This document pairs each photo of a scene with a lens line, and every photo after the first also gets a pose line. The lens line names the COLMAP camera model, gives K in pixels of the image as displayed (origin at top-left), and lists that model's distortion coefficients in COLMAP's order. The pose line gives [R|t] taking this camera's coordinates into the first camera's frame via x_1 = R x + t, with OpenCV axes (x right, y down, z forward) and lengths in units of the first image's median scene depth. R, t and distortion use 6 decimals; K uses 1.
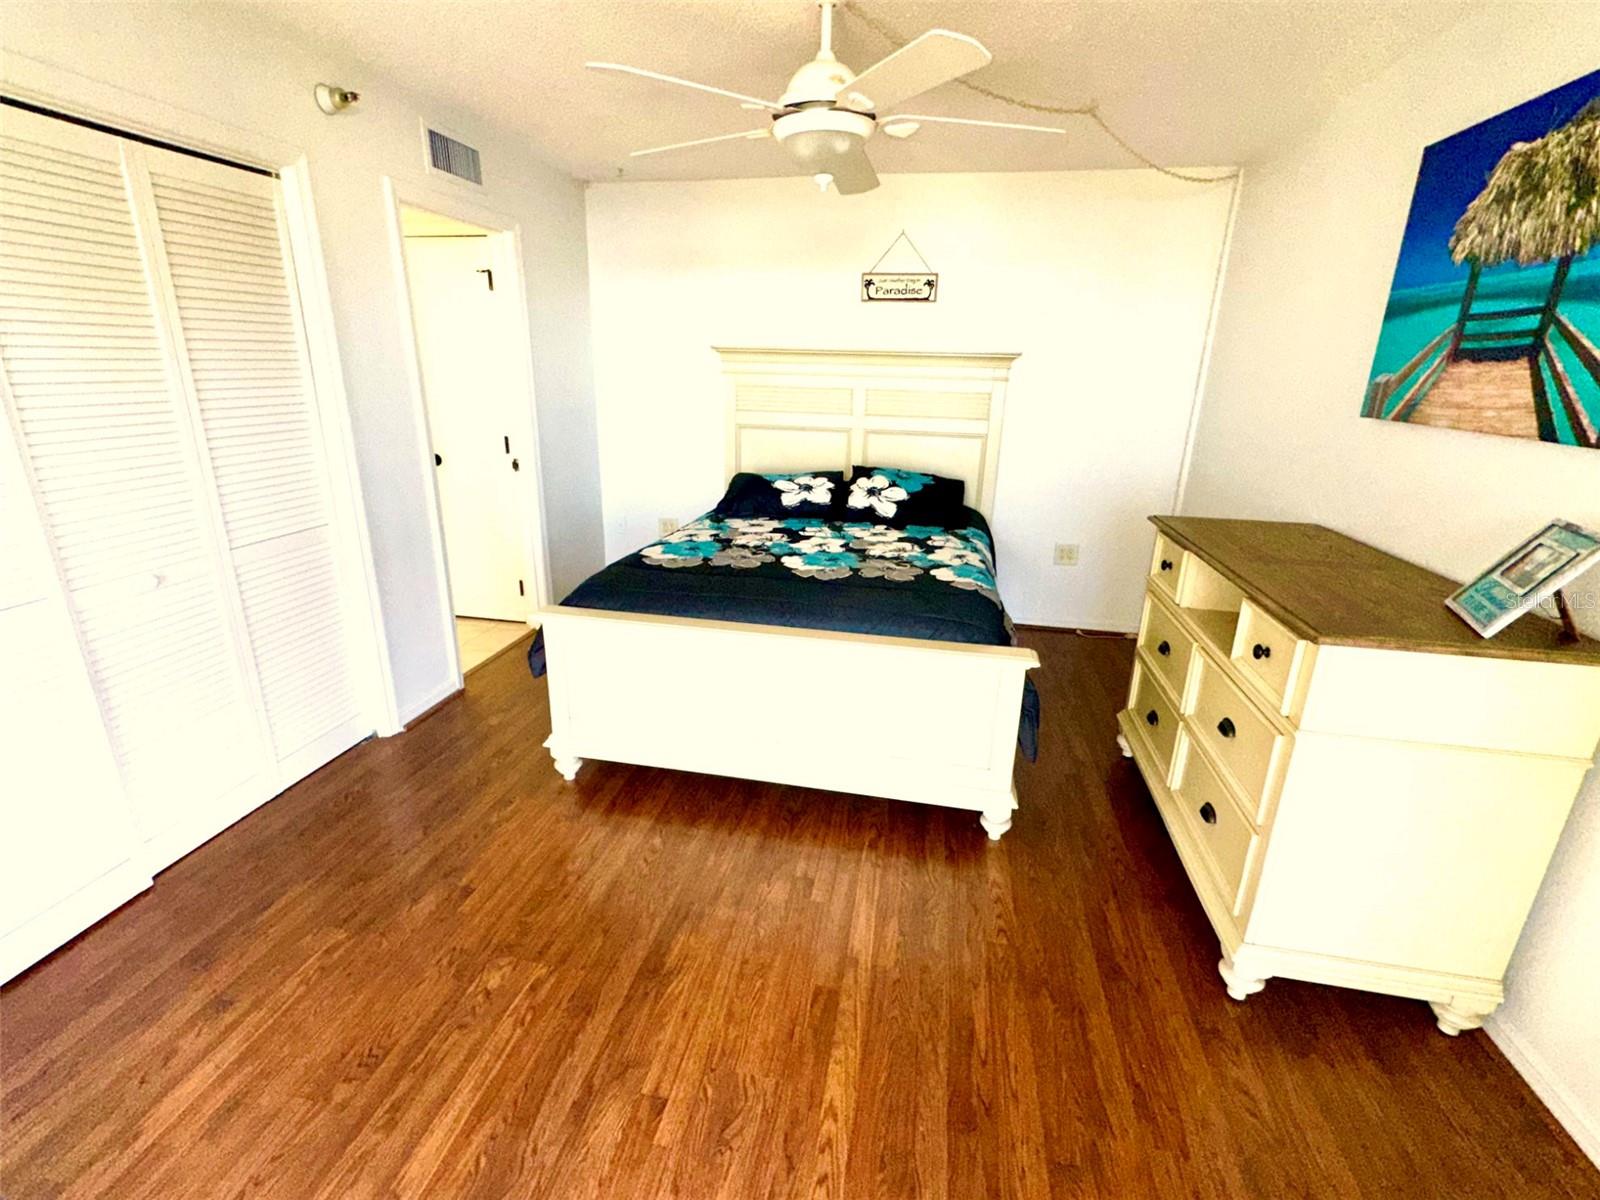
lens RADIAL K [[719.6, 0, 800.0], [0, 719.6, 600.0], [0, 0, 1]] dist [-0.001378, -0.000566]
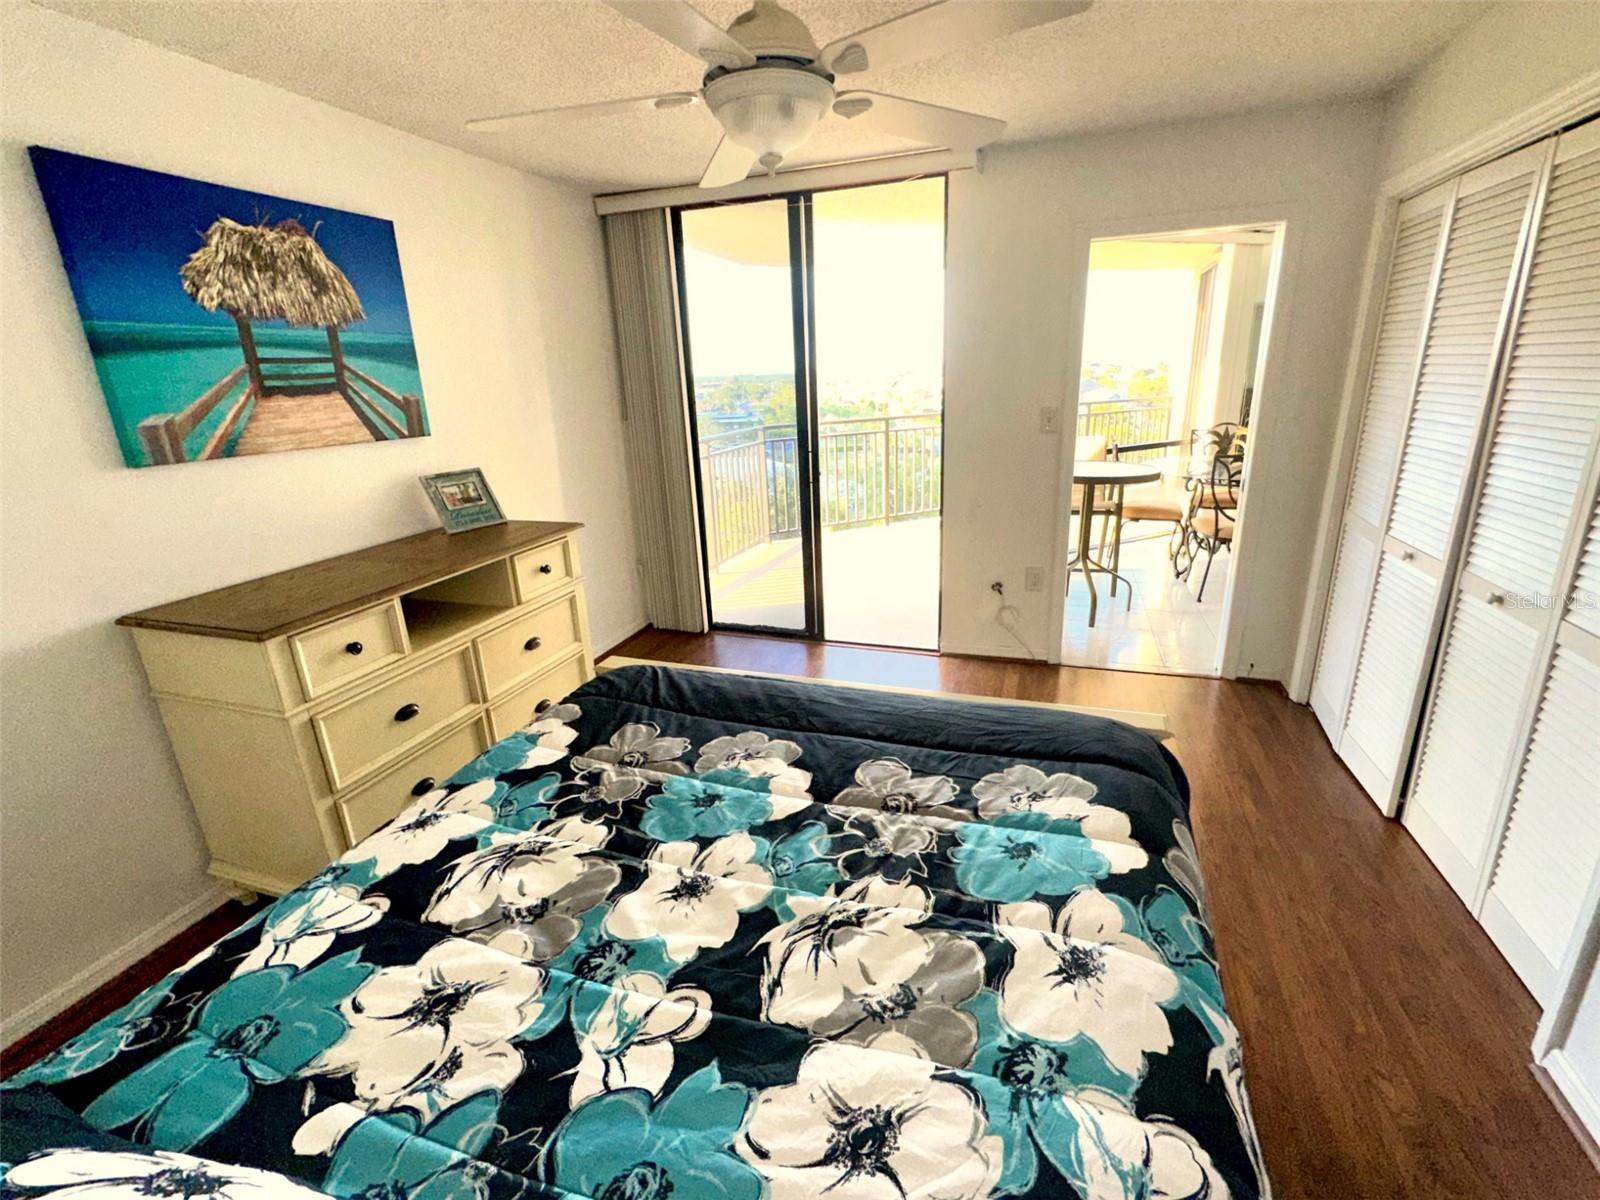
lens RADIAL K [[719.6, 0, 800.0], [0, 719.6, 600.0], [0, 0, 1]] dist [-0.001378, -0.000566]
pose [[-0.989637, -0.018955, 0.142332, -0.138925], [0.068251, 0.810019, 0.582419, -0.741747], [-0.126331, 0.586098, -0.800331, 2.182490]]
